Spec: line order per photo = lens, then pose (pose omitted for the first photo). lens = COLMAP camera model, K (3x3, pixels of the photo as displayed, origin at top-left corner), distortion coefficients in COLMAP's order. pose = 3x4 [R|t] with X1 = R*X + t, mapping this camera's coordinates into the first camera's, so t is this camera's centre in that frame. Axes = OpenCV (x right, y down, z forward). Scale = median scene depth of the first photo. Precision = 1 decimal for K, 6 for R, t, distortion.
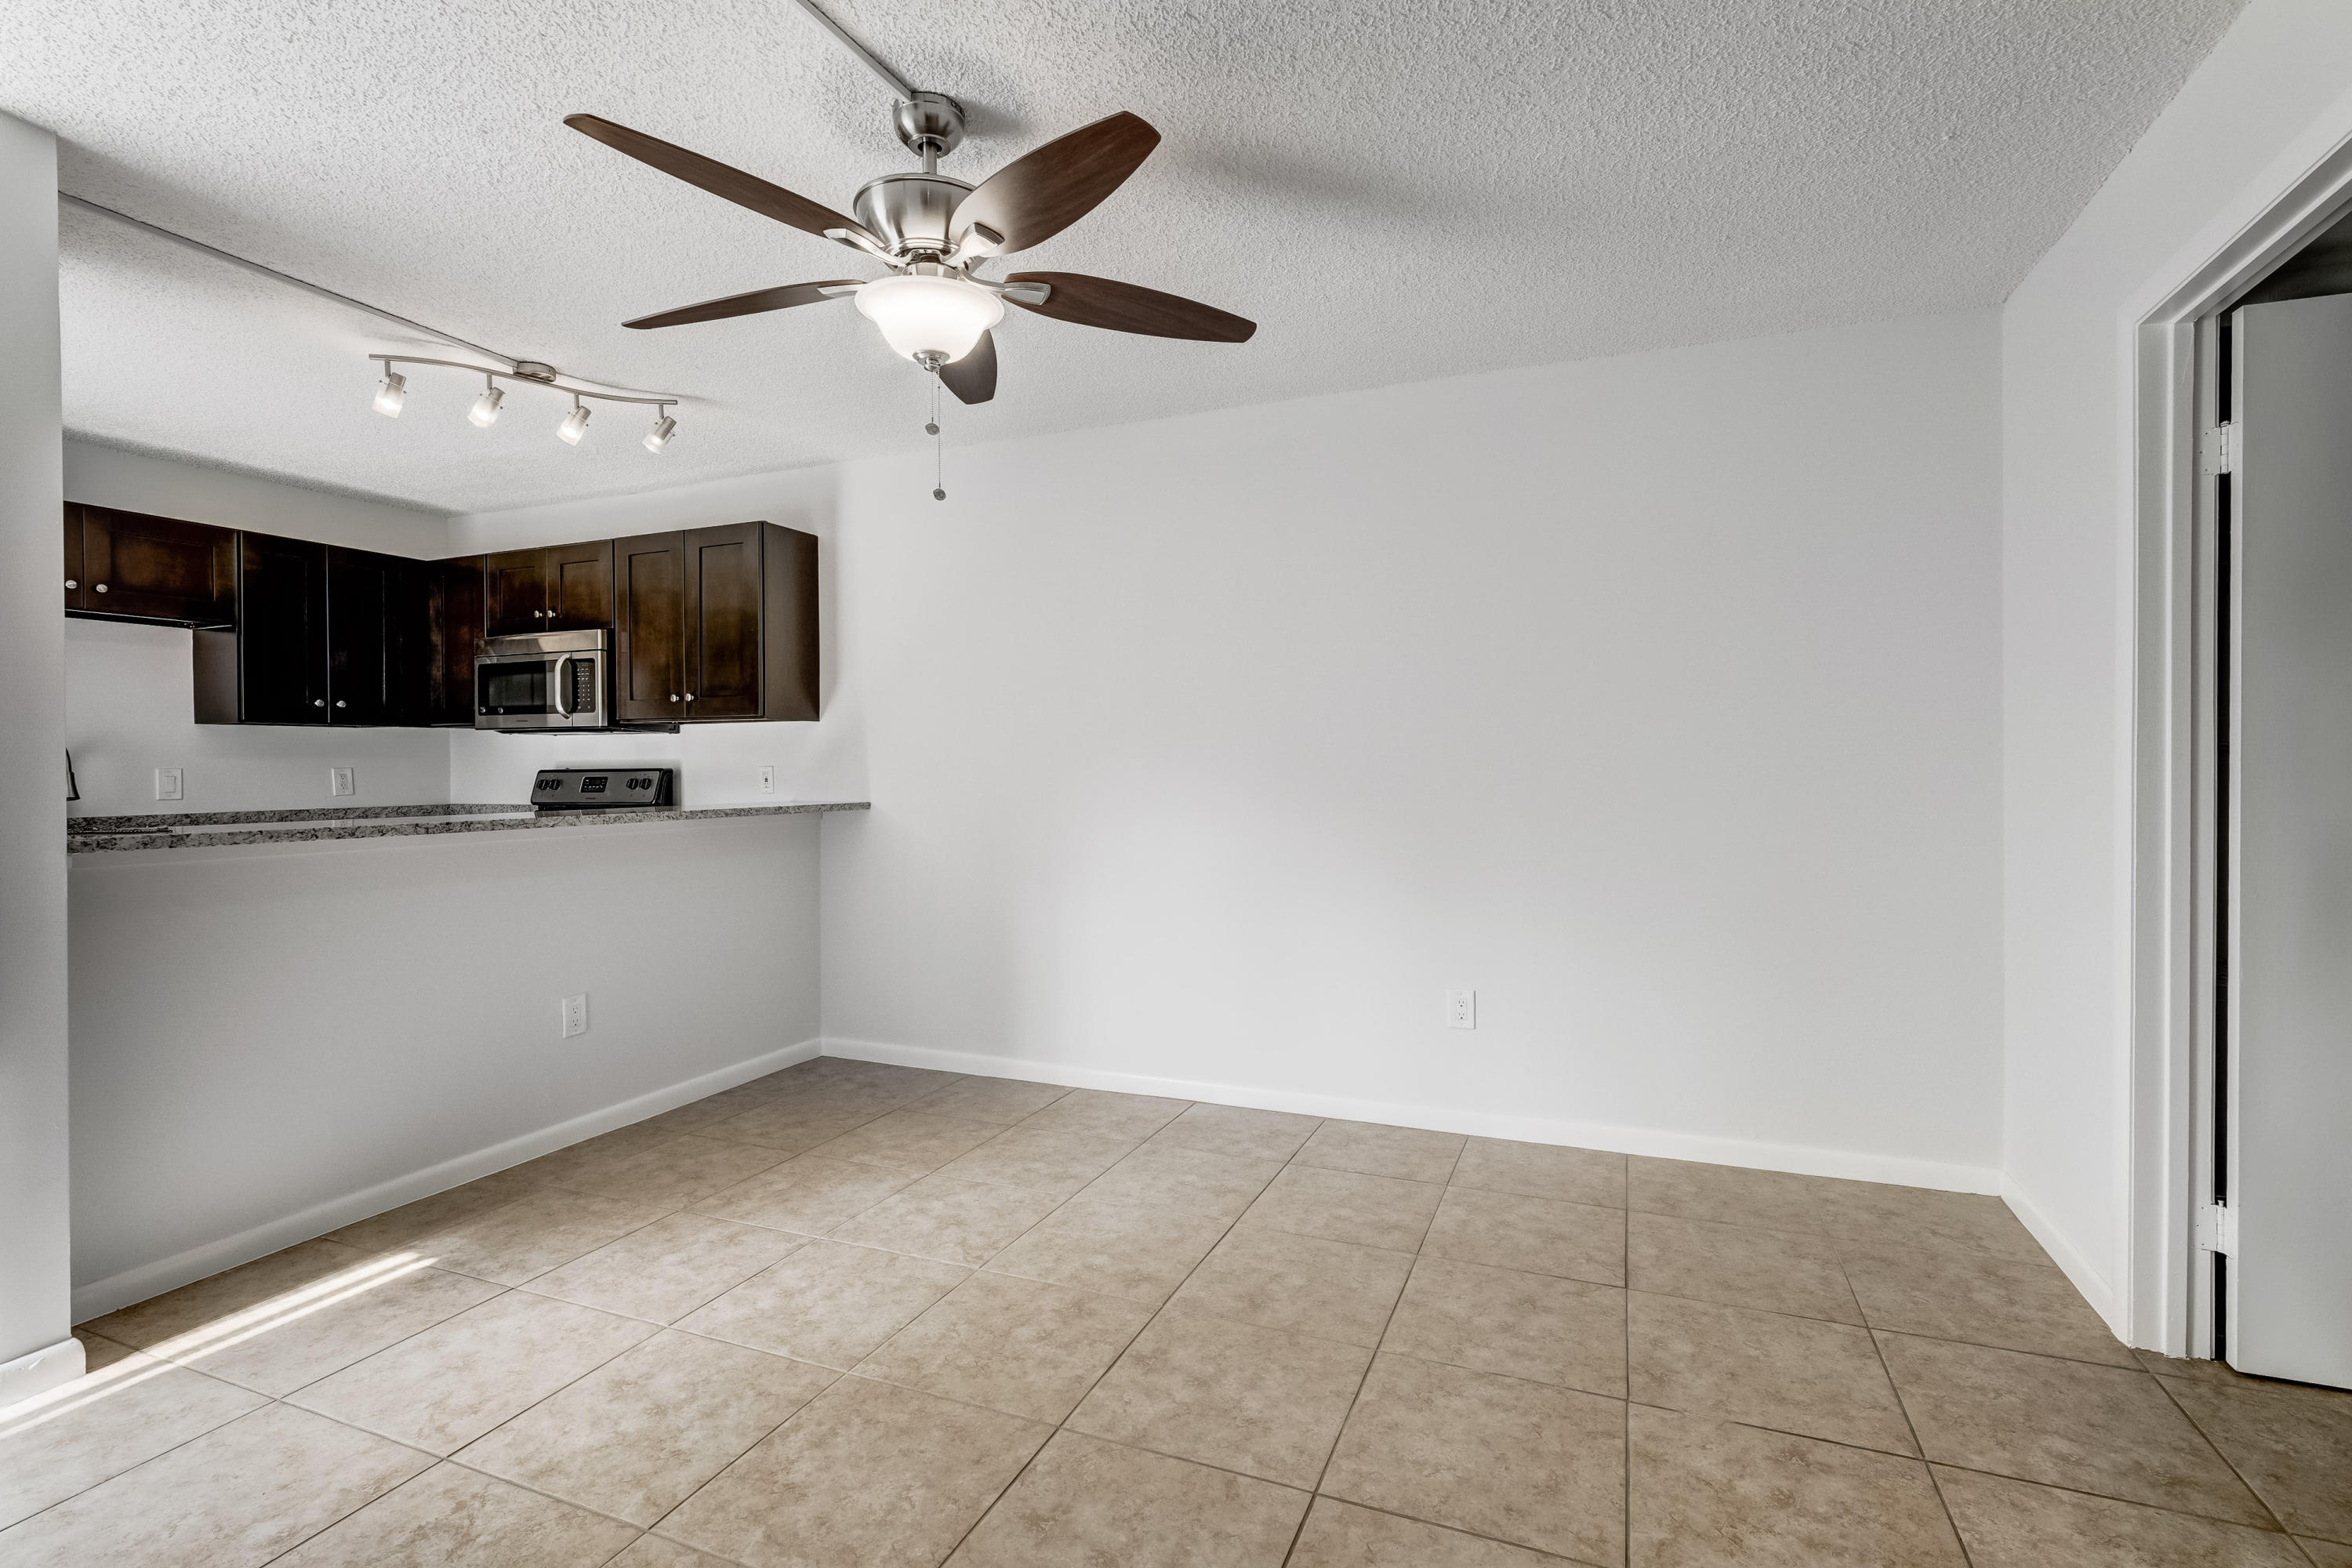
lens RADIAL K [[1056.0, 0, 1168.6], [0, 1056.0, 776.3], [0, 0, 1]] dist [-0.010433, 0.006288]
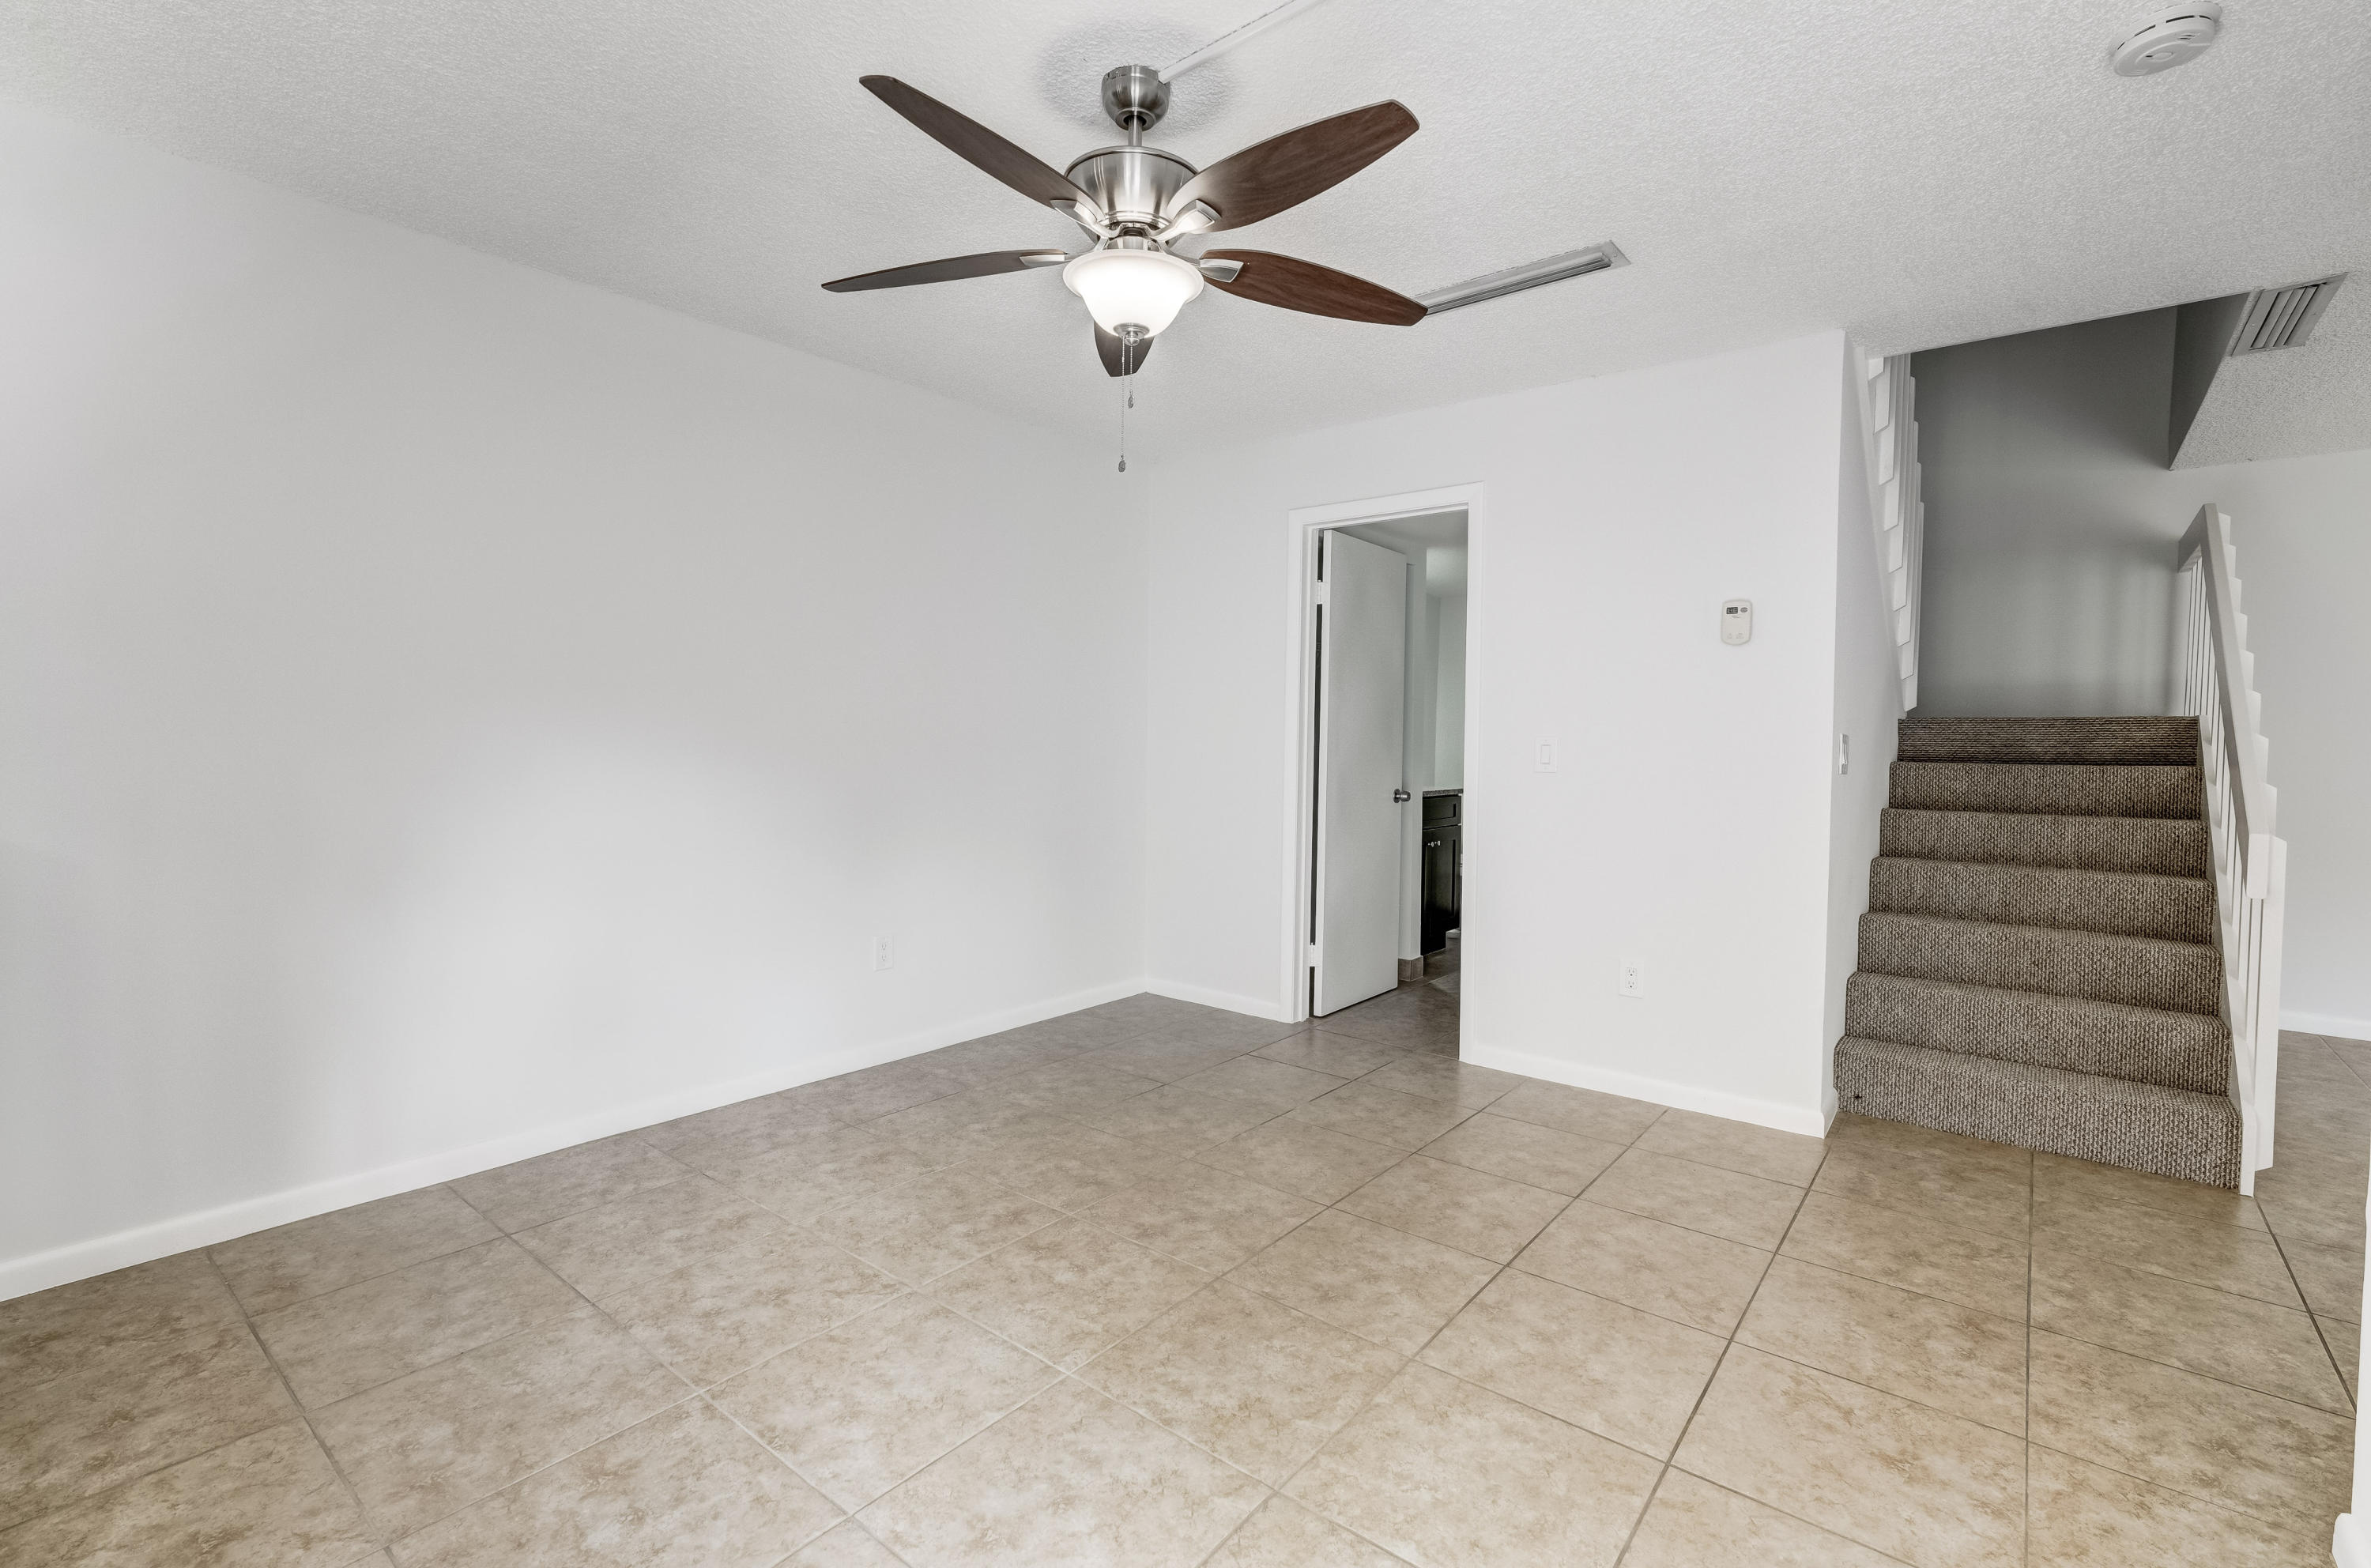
lens RADIAL K [[1069.5, 0, 1185.5], [0, 1069.5, 784.0], [0, 0, 1]] dist [0.001337, 0.000978]
pose [[0.286083, -0.030270, 0.957727, -0.881023], [-0.010459, 0.999343, 0.034710, 0.003960], [-0.958148, -0.019947, 0.285578, 0.477926]]
